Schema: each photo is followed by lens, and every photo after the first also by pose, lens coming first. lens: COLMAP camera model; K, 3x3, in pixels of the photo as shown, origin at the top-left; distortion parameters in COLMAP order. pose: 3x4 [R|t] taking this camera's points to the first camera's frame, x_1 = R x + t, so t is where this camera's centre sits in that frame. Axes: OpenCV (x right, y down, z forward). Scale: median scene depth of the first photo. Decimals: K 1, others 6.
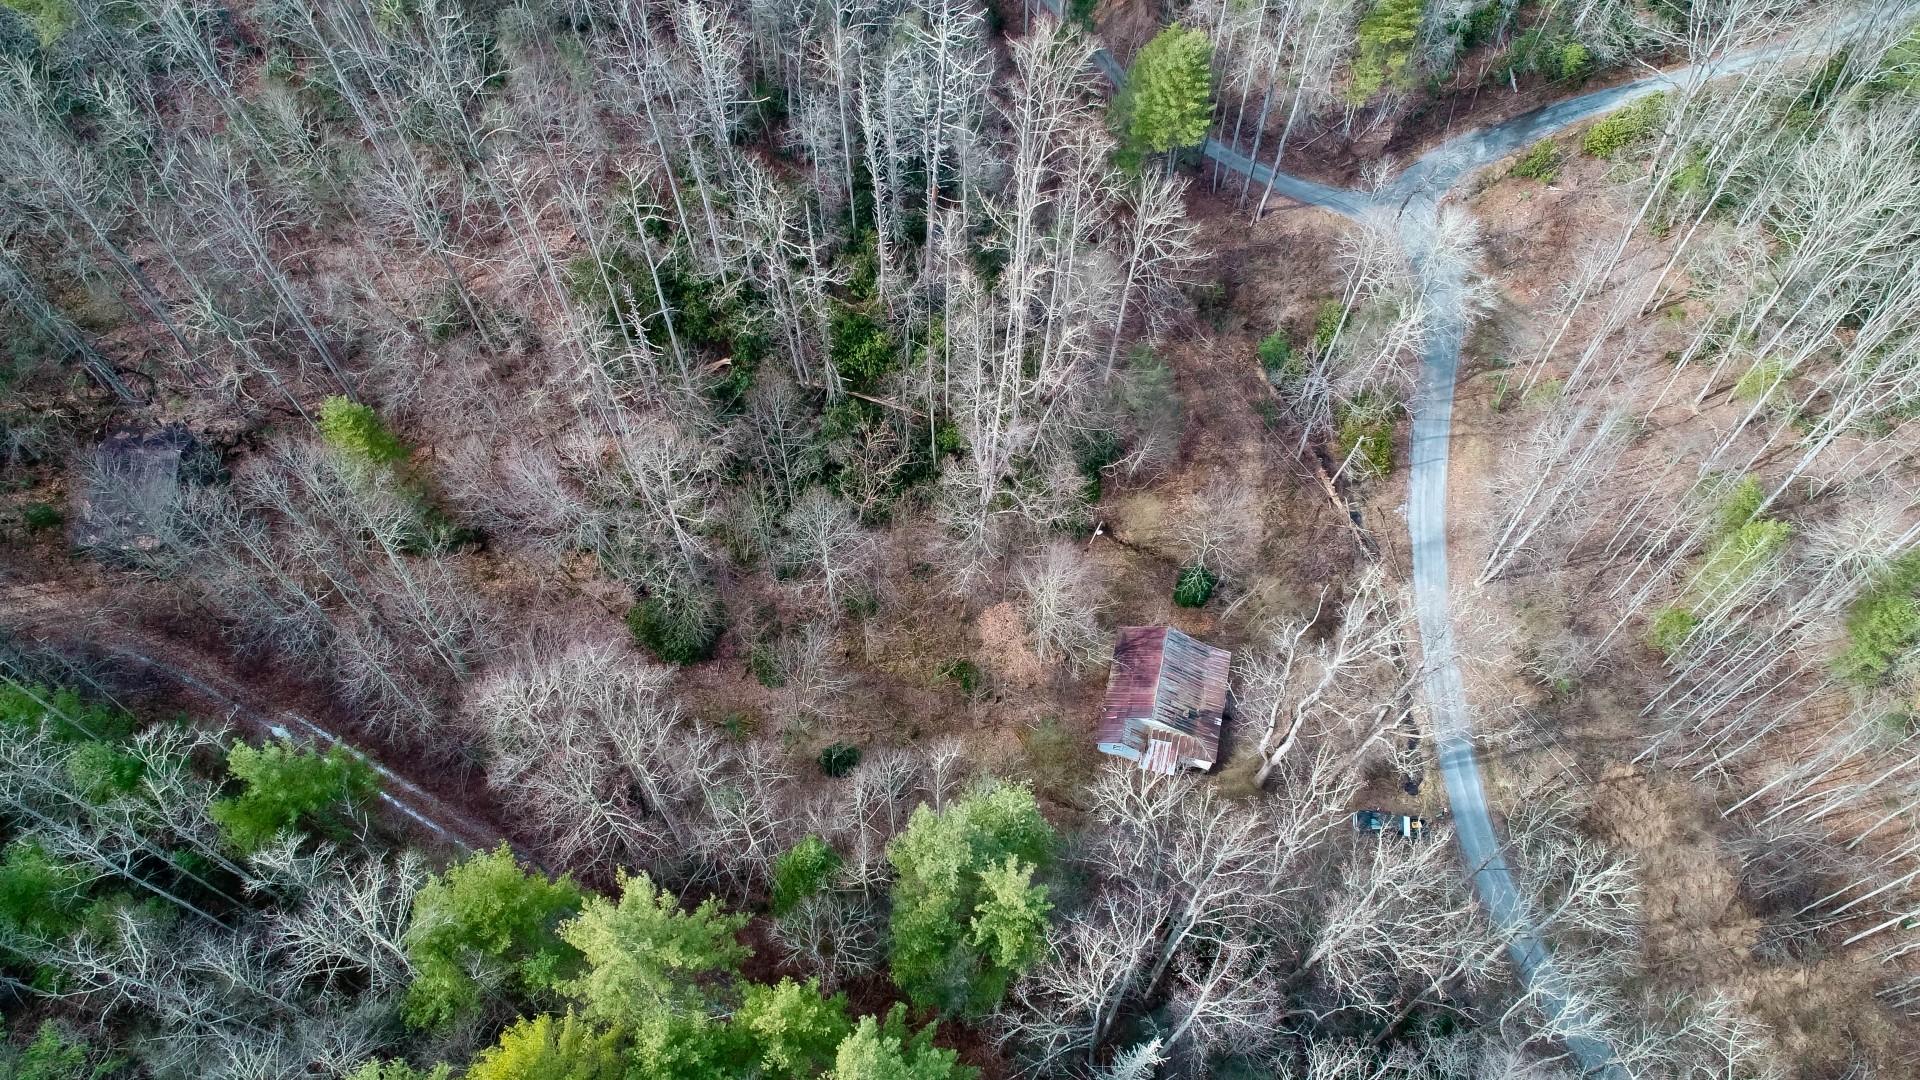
lens RADIAL K [[1286.9, 0, 954.7], [0, 1286.9, 537.3], [0, 0, 1]] dist [0.000944, -0.002208]
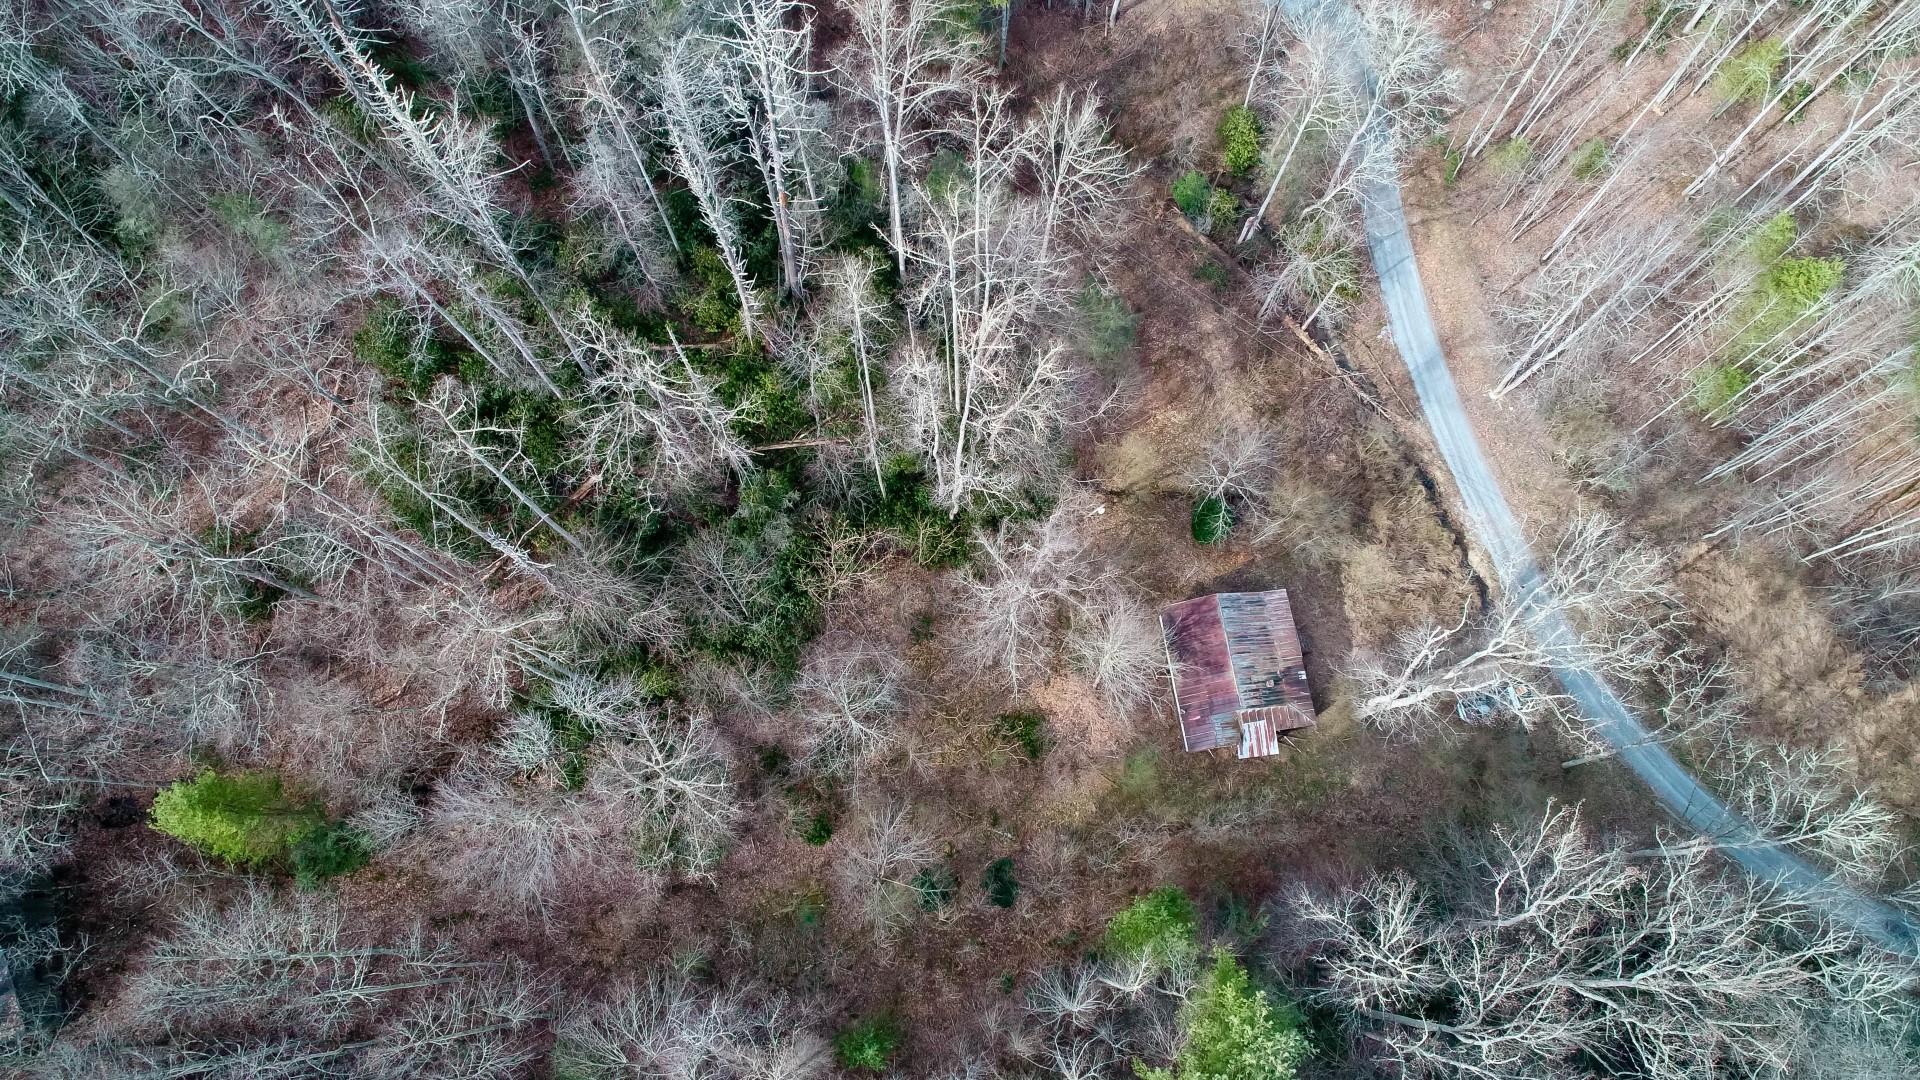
lens RADIAL K [[1286.9, 0, 954.7], [0, 1286.9, 537.3], [0, 0, 1]] dist [0.000944, -0.002208]
pose [[0.925322, -0.366157, 0.098531, -0.070163], [0.328706, 0.904129, 0.272954, -0.261750], [-0.189029, -0.220183, 0.956968, 0.208642]]
